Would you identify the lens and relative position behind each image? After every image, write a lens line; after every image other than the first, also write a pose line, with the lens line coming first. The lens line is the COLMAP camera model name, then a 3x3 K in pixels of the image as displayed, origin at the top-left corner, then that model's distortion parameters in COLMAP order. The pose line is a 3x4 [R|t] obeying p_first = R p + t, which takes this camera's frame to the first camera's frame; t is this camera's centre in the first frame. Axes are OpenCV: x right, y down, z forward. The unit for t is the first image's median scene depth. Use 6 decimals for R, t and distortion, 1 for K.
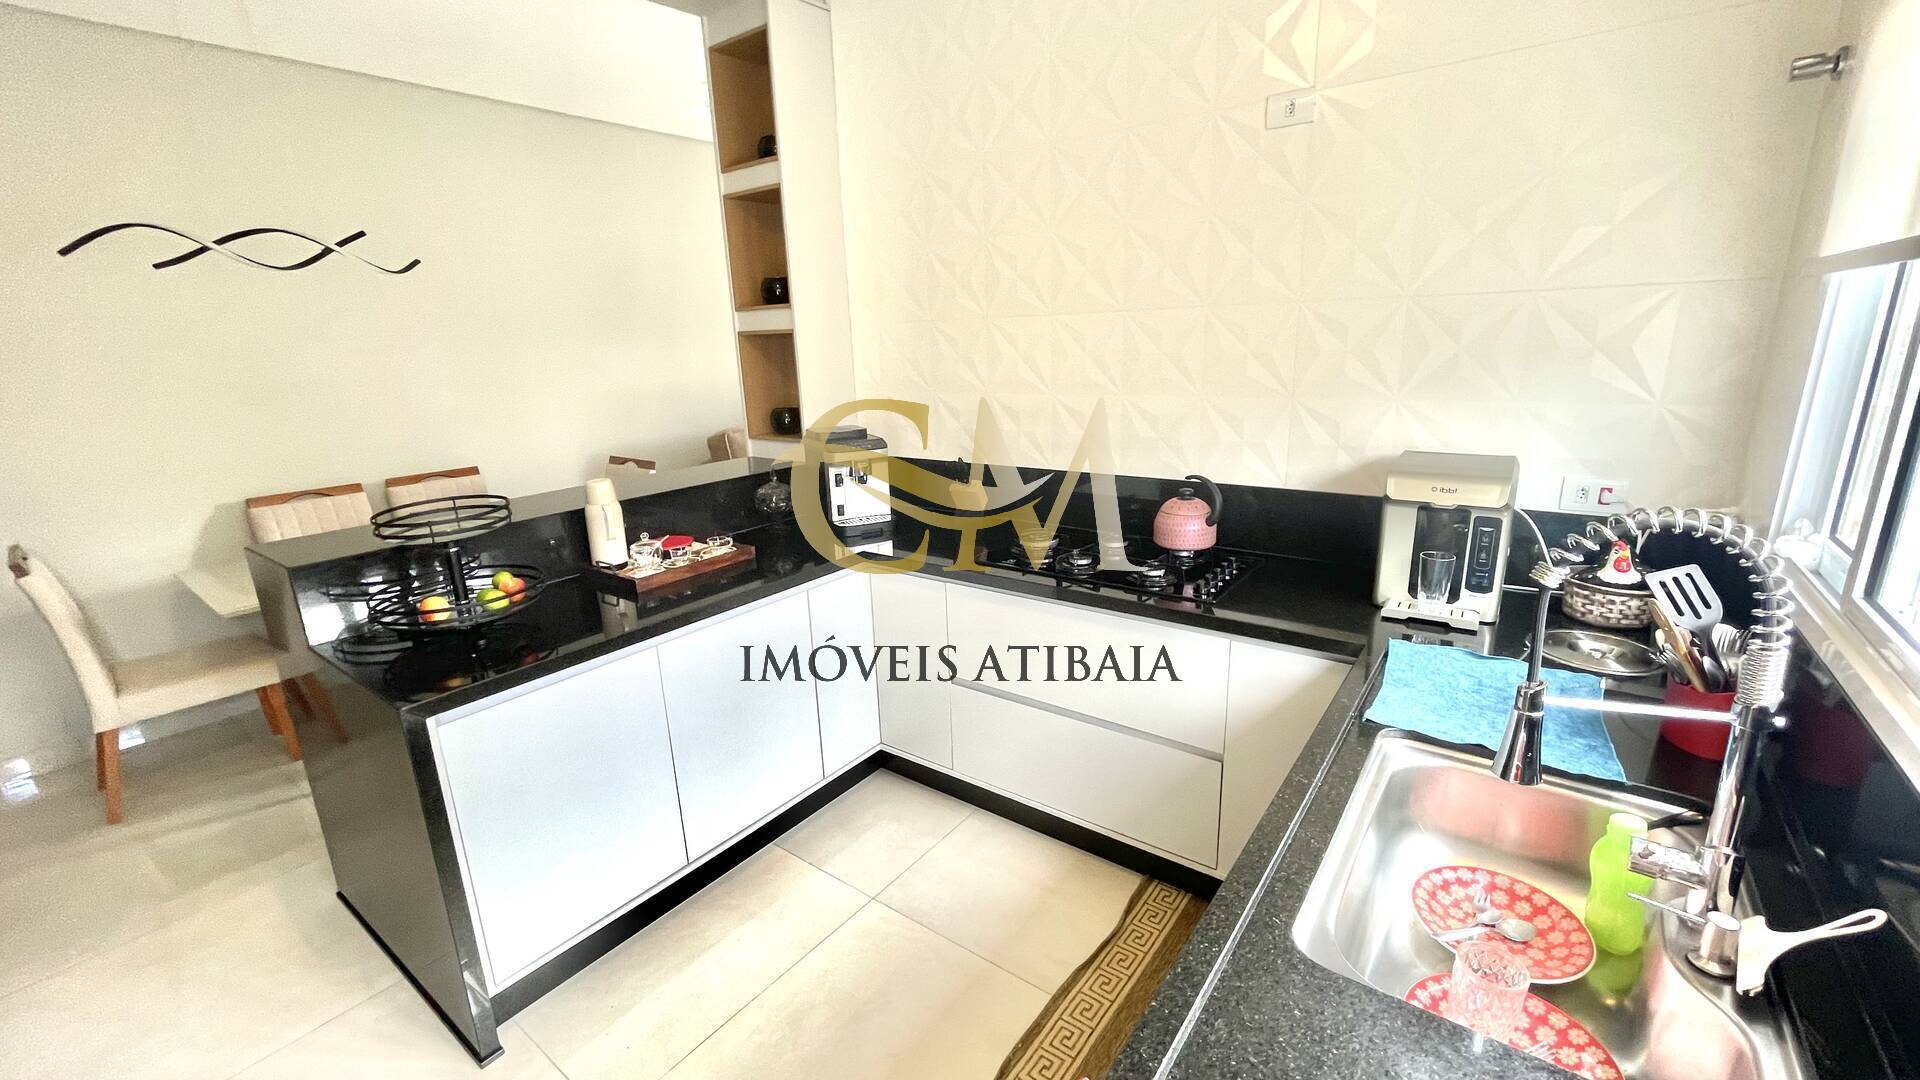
lens RADIAL K [[779.7, 0, 959.4], [0, 779.7, 539.4], [0, 0, 1]] dist [-0.001832, 0.000759]
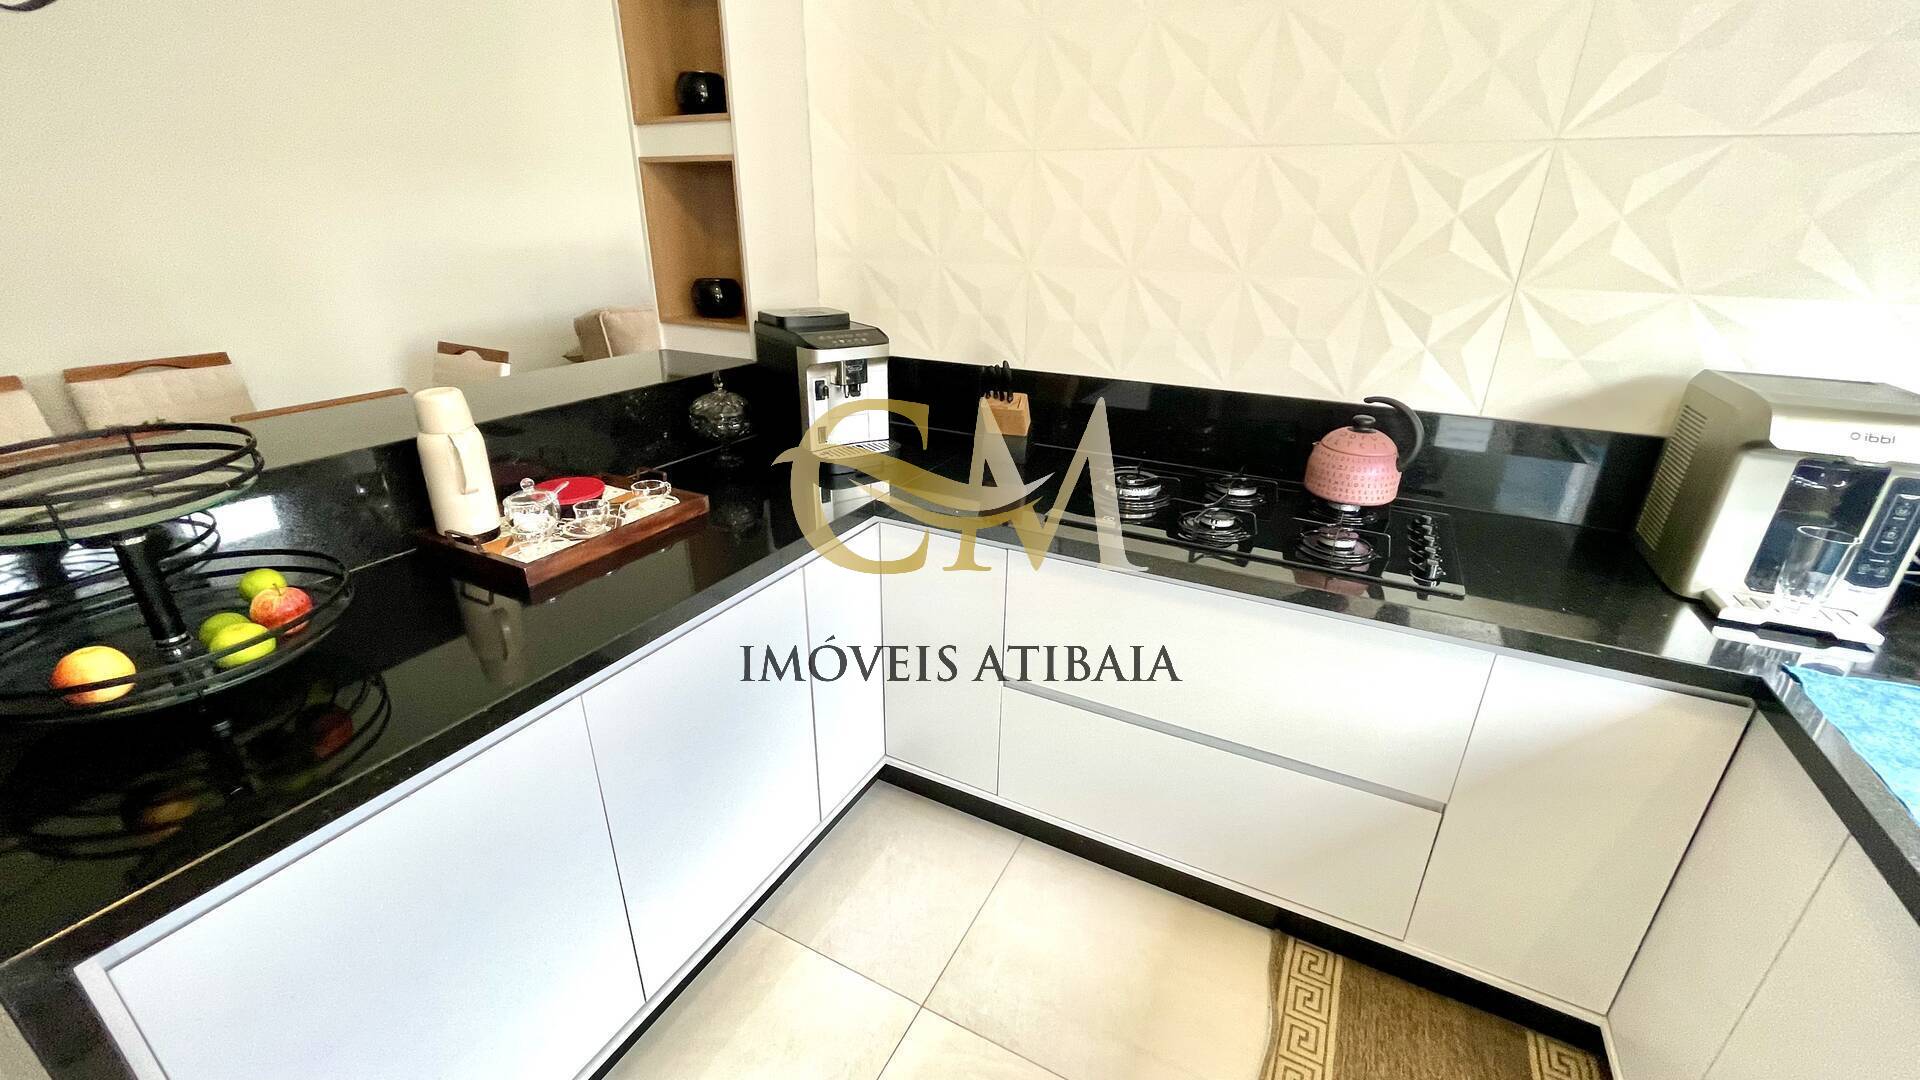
lens RADIAL K [[779.7, 0, 961.6], [0, 779.7, 540.0], [0, 0, 1]] dist [-0.001832, 0.000759]
pose [[0.985246, -0.017684, 0.170225, -0.173091], [-0.005399, 0.990941, 0.134192, -0.043842], [-0.171056, -0.133131, 0.976225, 0.339715]]
